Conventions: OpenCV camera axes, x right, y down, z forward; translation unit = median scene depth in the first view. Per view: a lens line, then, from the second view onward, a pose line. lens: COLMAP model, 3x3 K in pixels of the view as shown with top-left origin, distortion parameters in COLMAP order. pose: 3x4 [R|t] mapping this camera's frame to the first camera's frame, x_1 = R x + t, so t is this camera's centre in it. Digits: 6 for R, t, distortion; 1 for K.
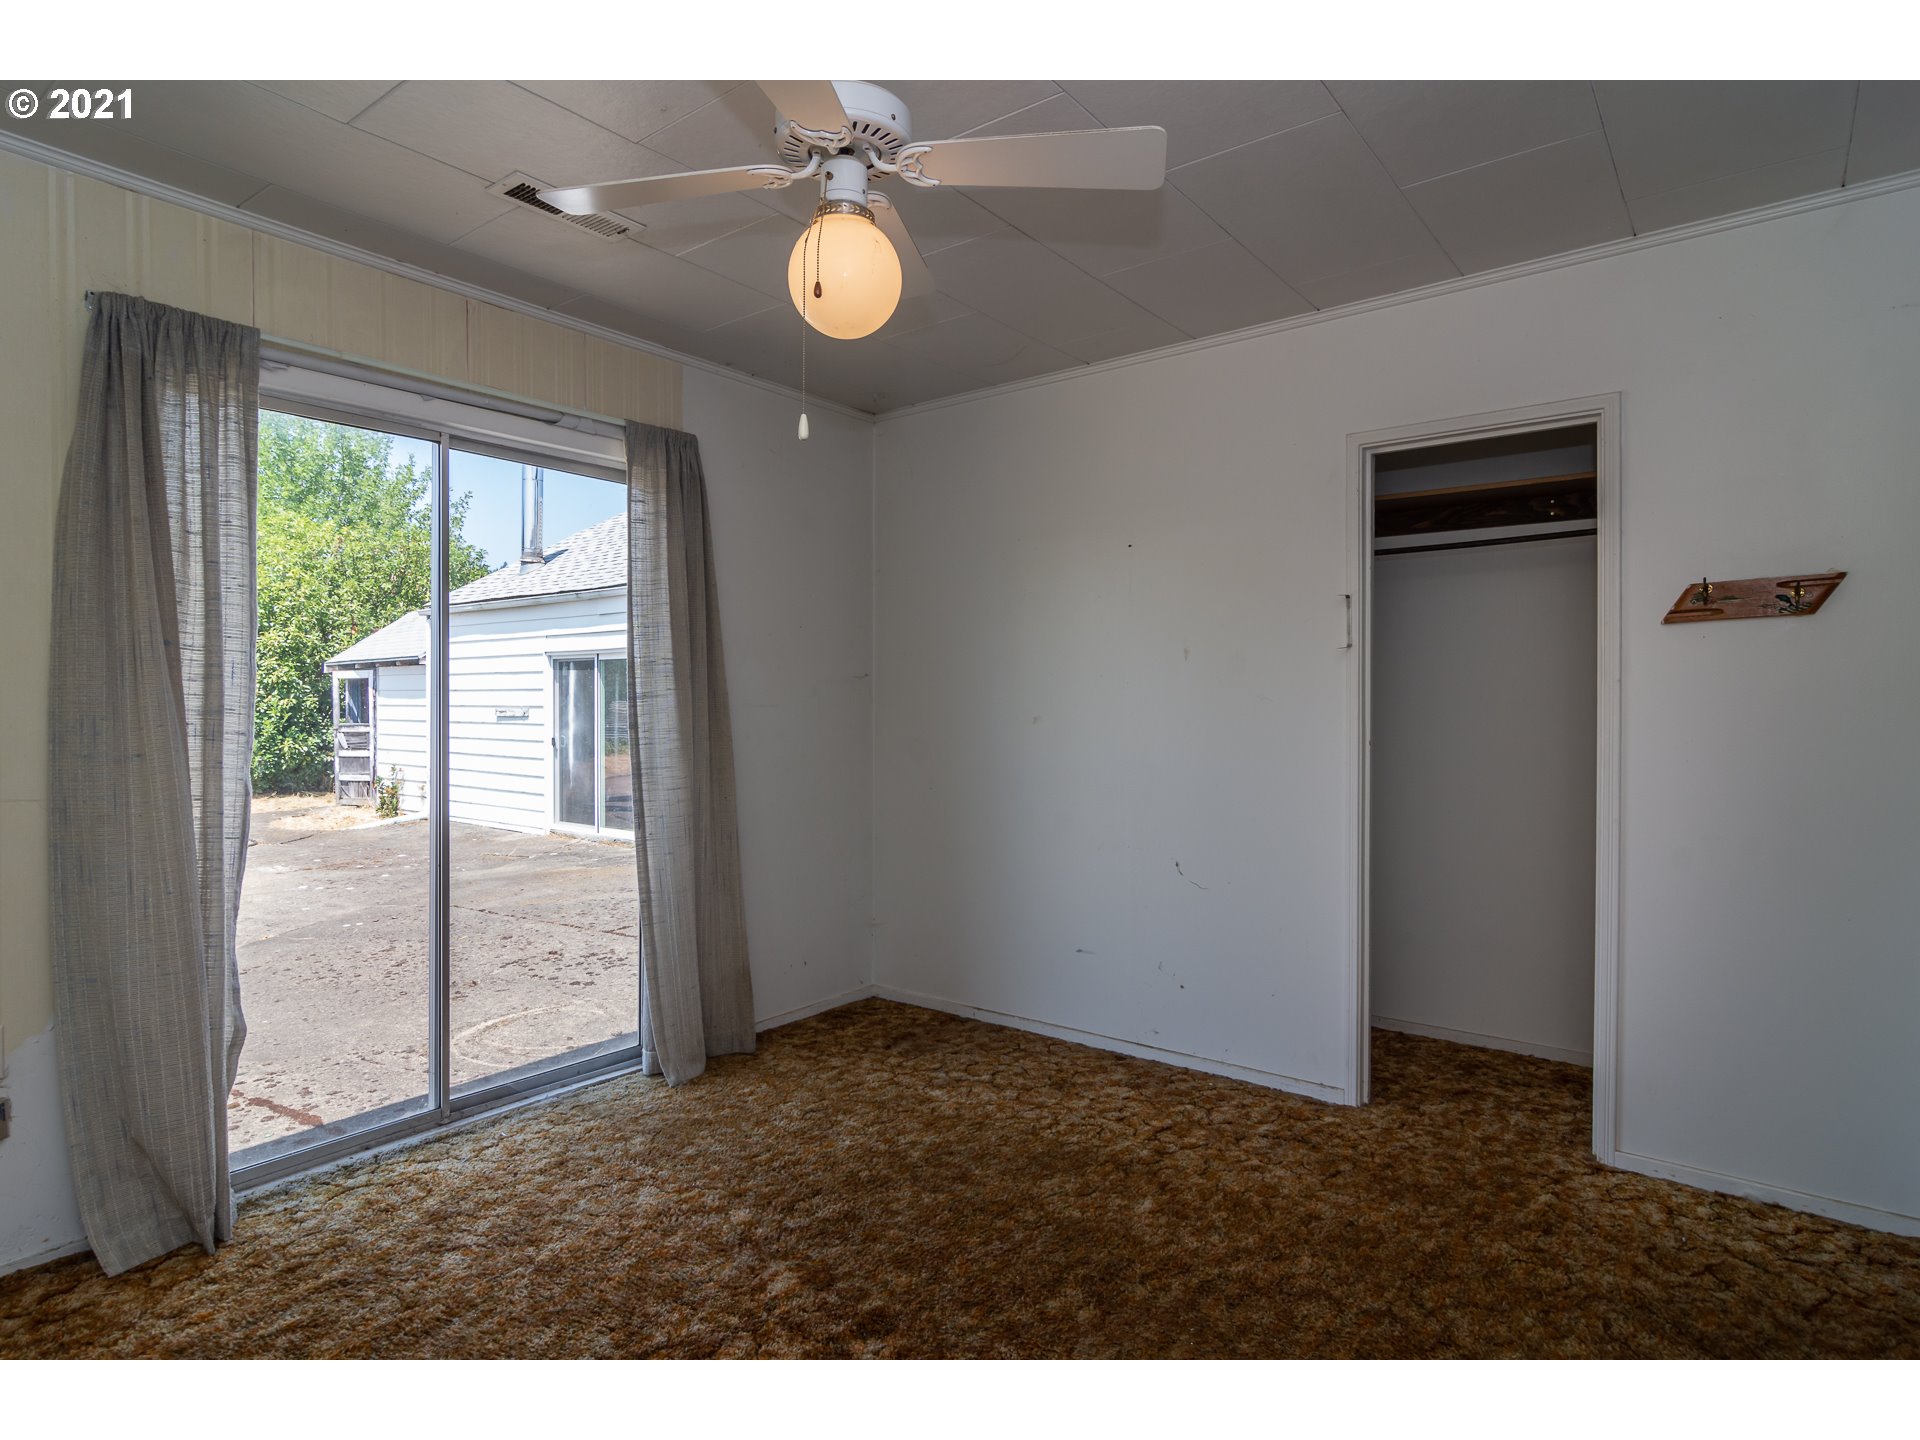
lens RADIAL K [[1043.4, 0, 961.6], [0, 1043.4, 712.6], [0, 0, 1]] dist [-0.002811, 0.000008]
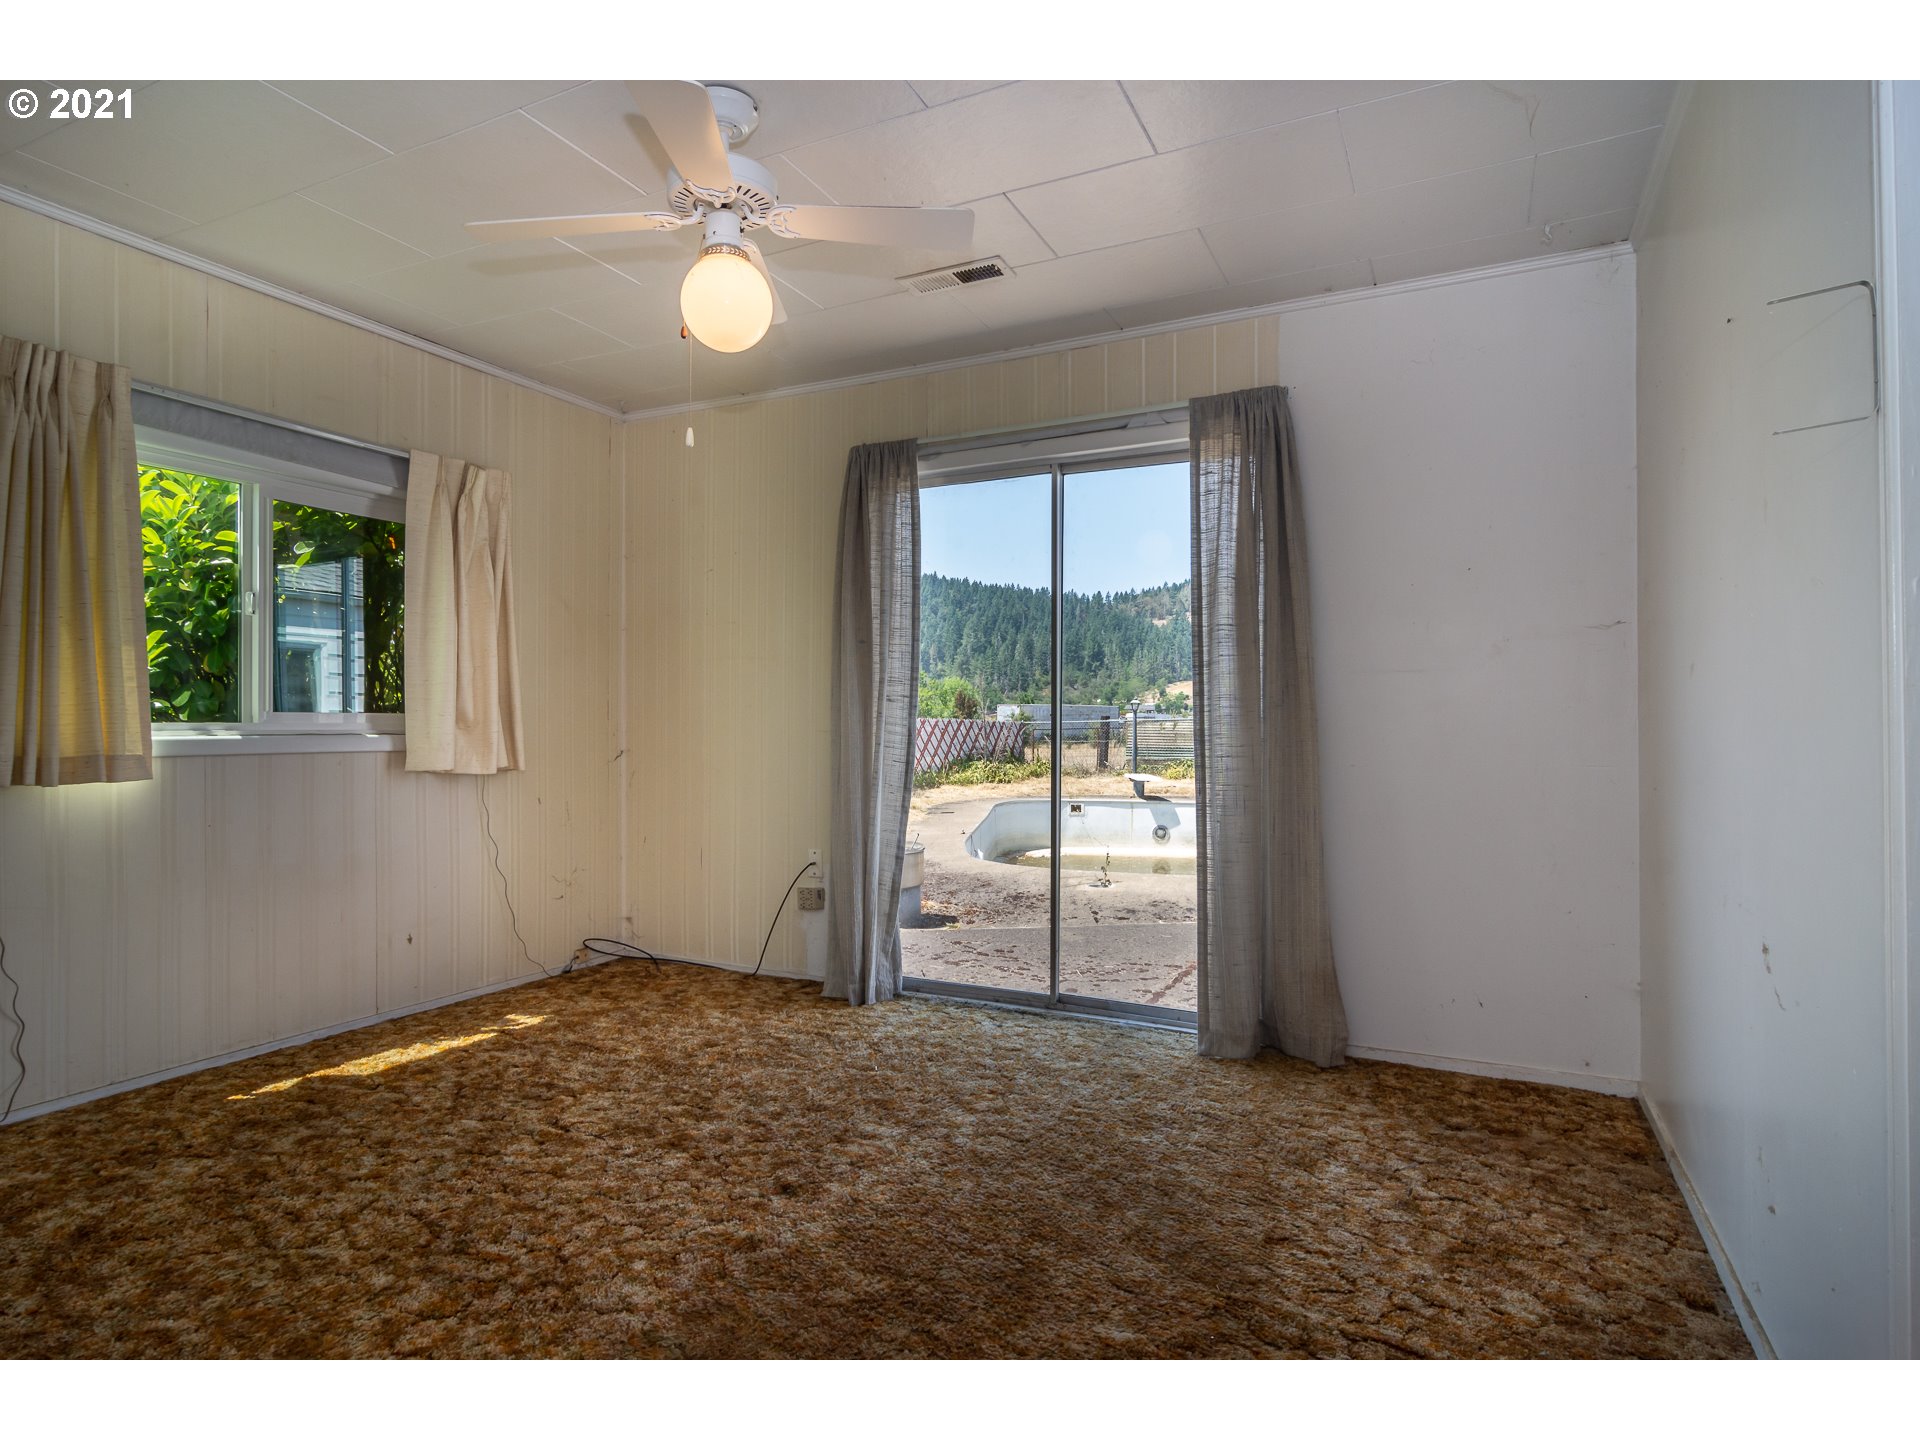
lens RADIAL K [[1028.6, 0, 948.6], [0, 1028.6, 715.8], [0, 0, 1]] dist [-0.002726, 0.001378]
pose [[0.192023, -0.009911, -0.981340, 0.701152], [-0.012704, 0.999840, -0.012584, 0.056170], [0.981308, 0.014884, 0.191866, 0.627316]]
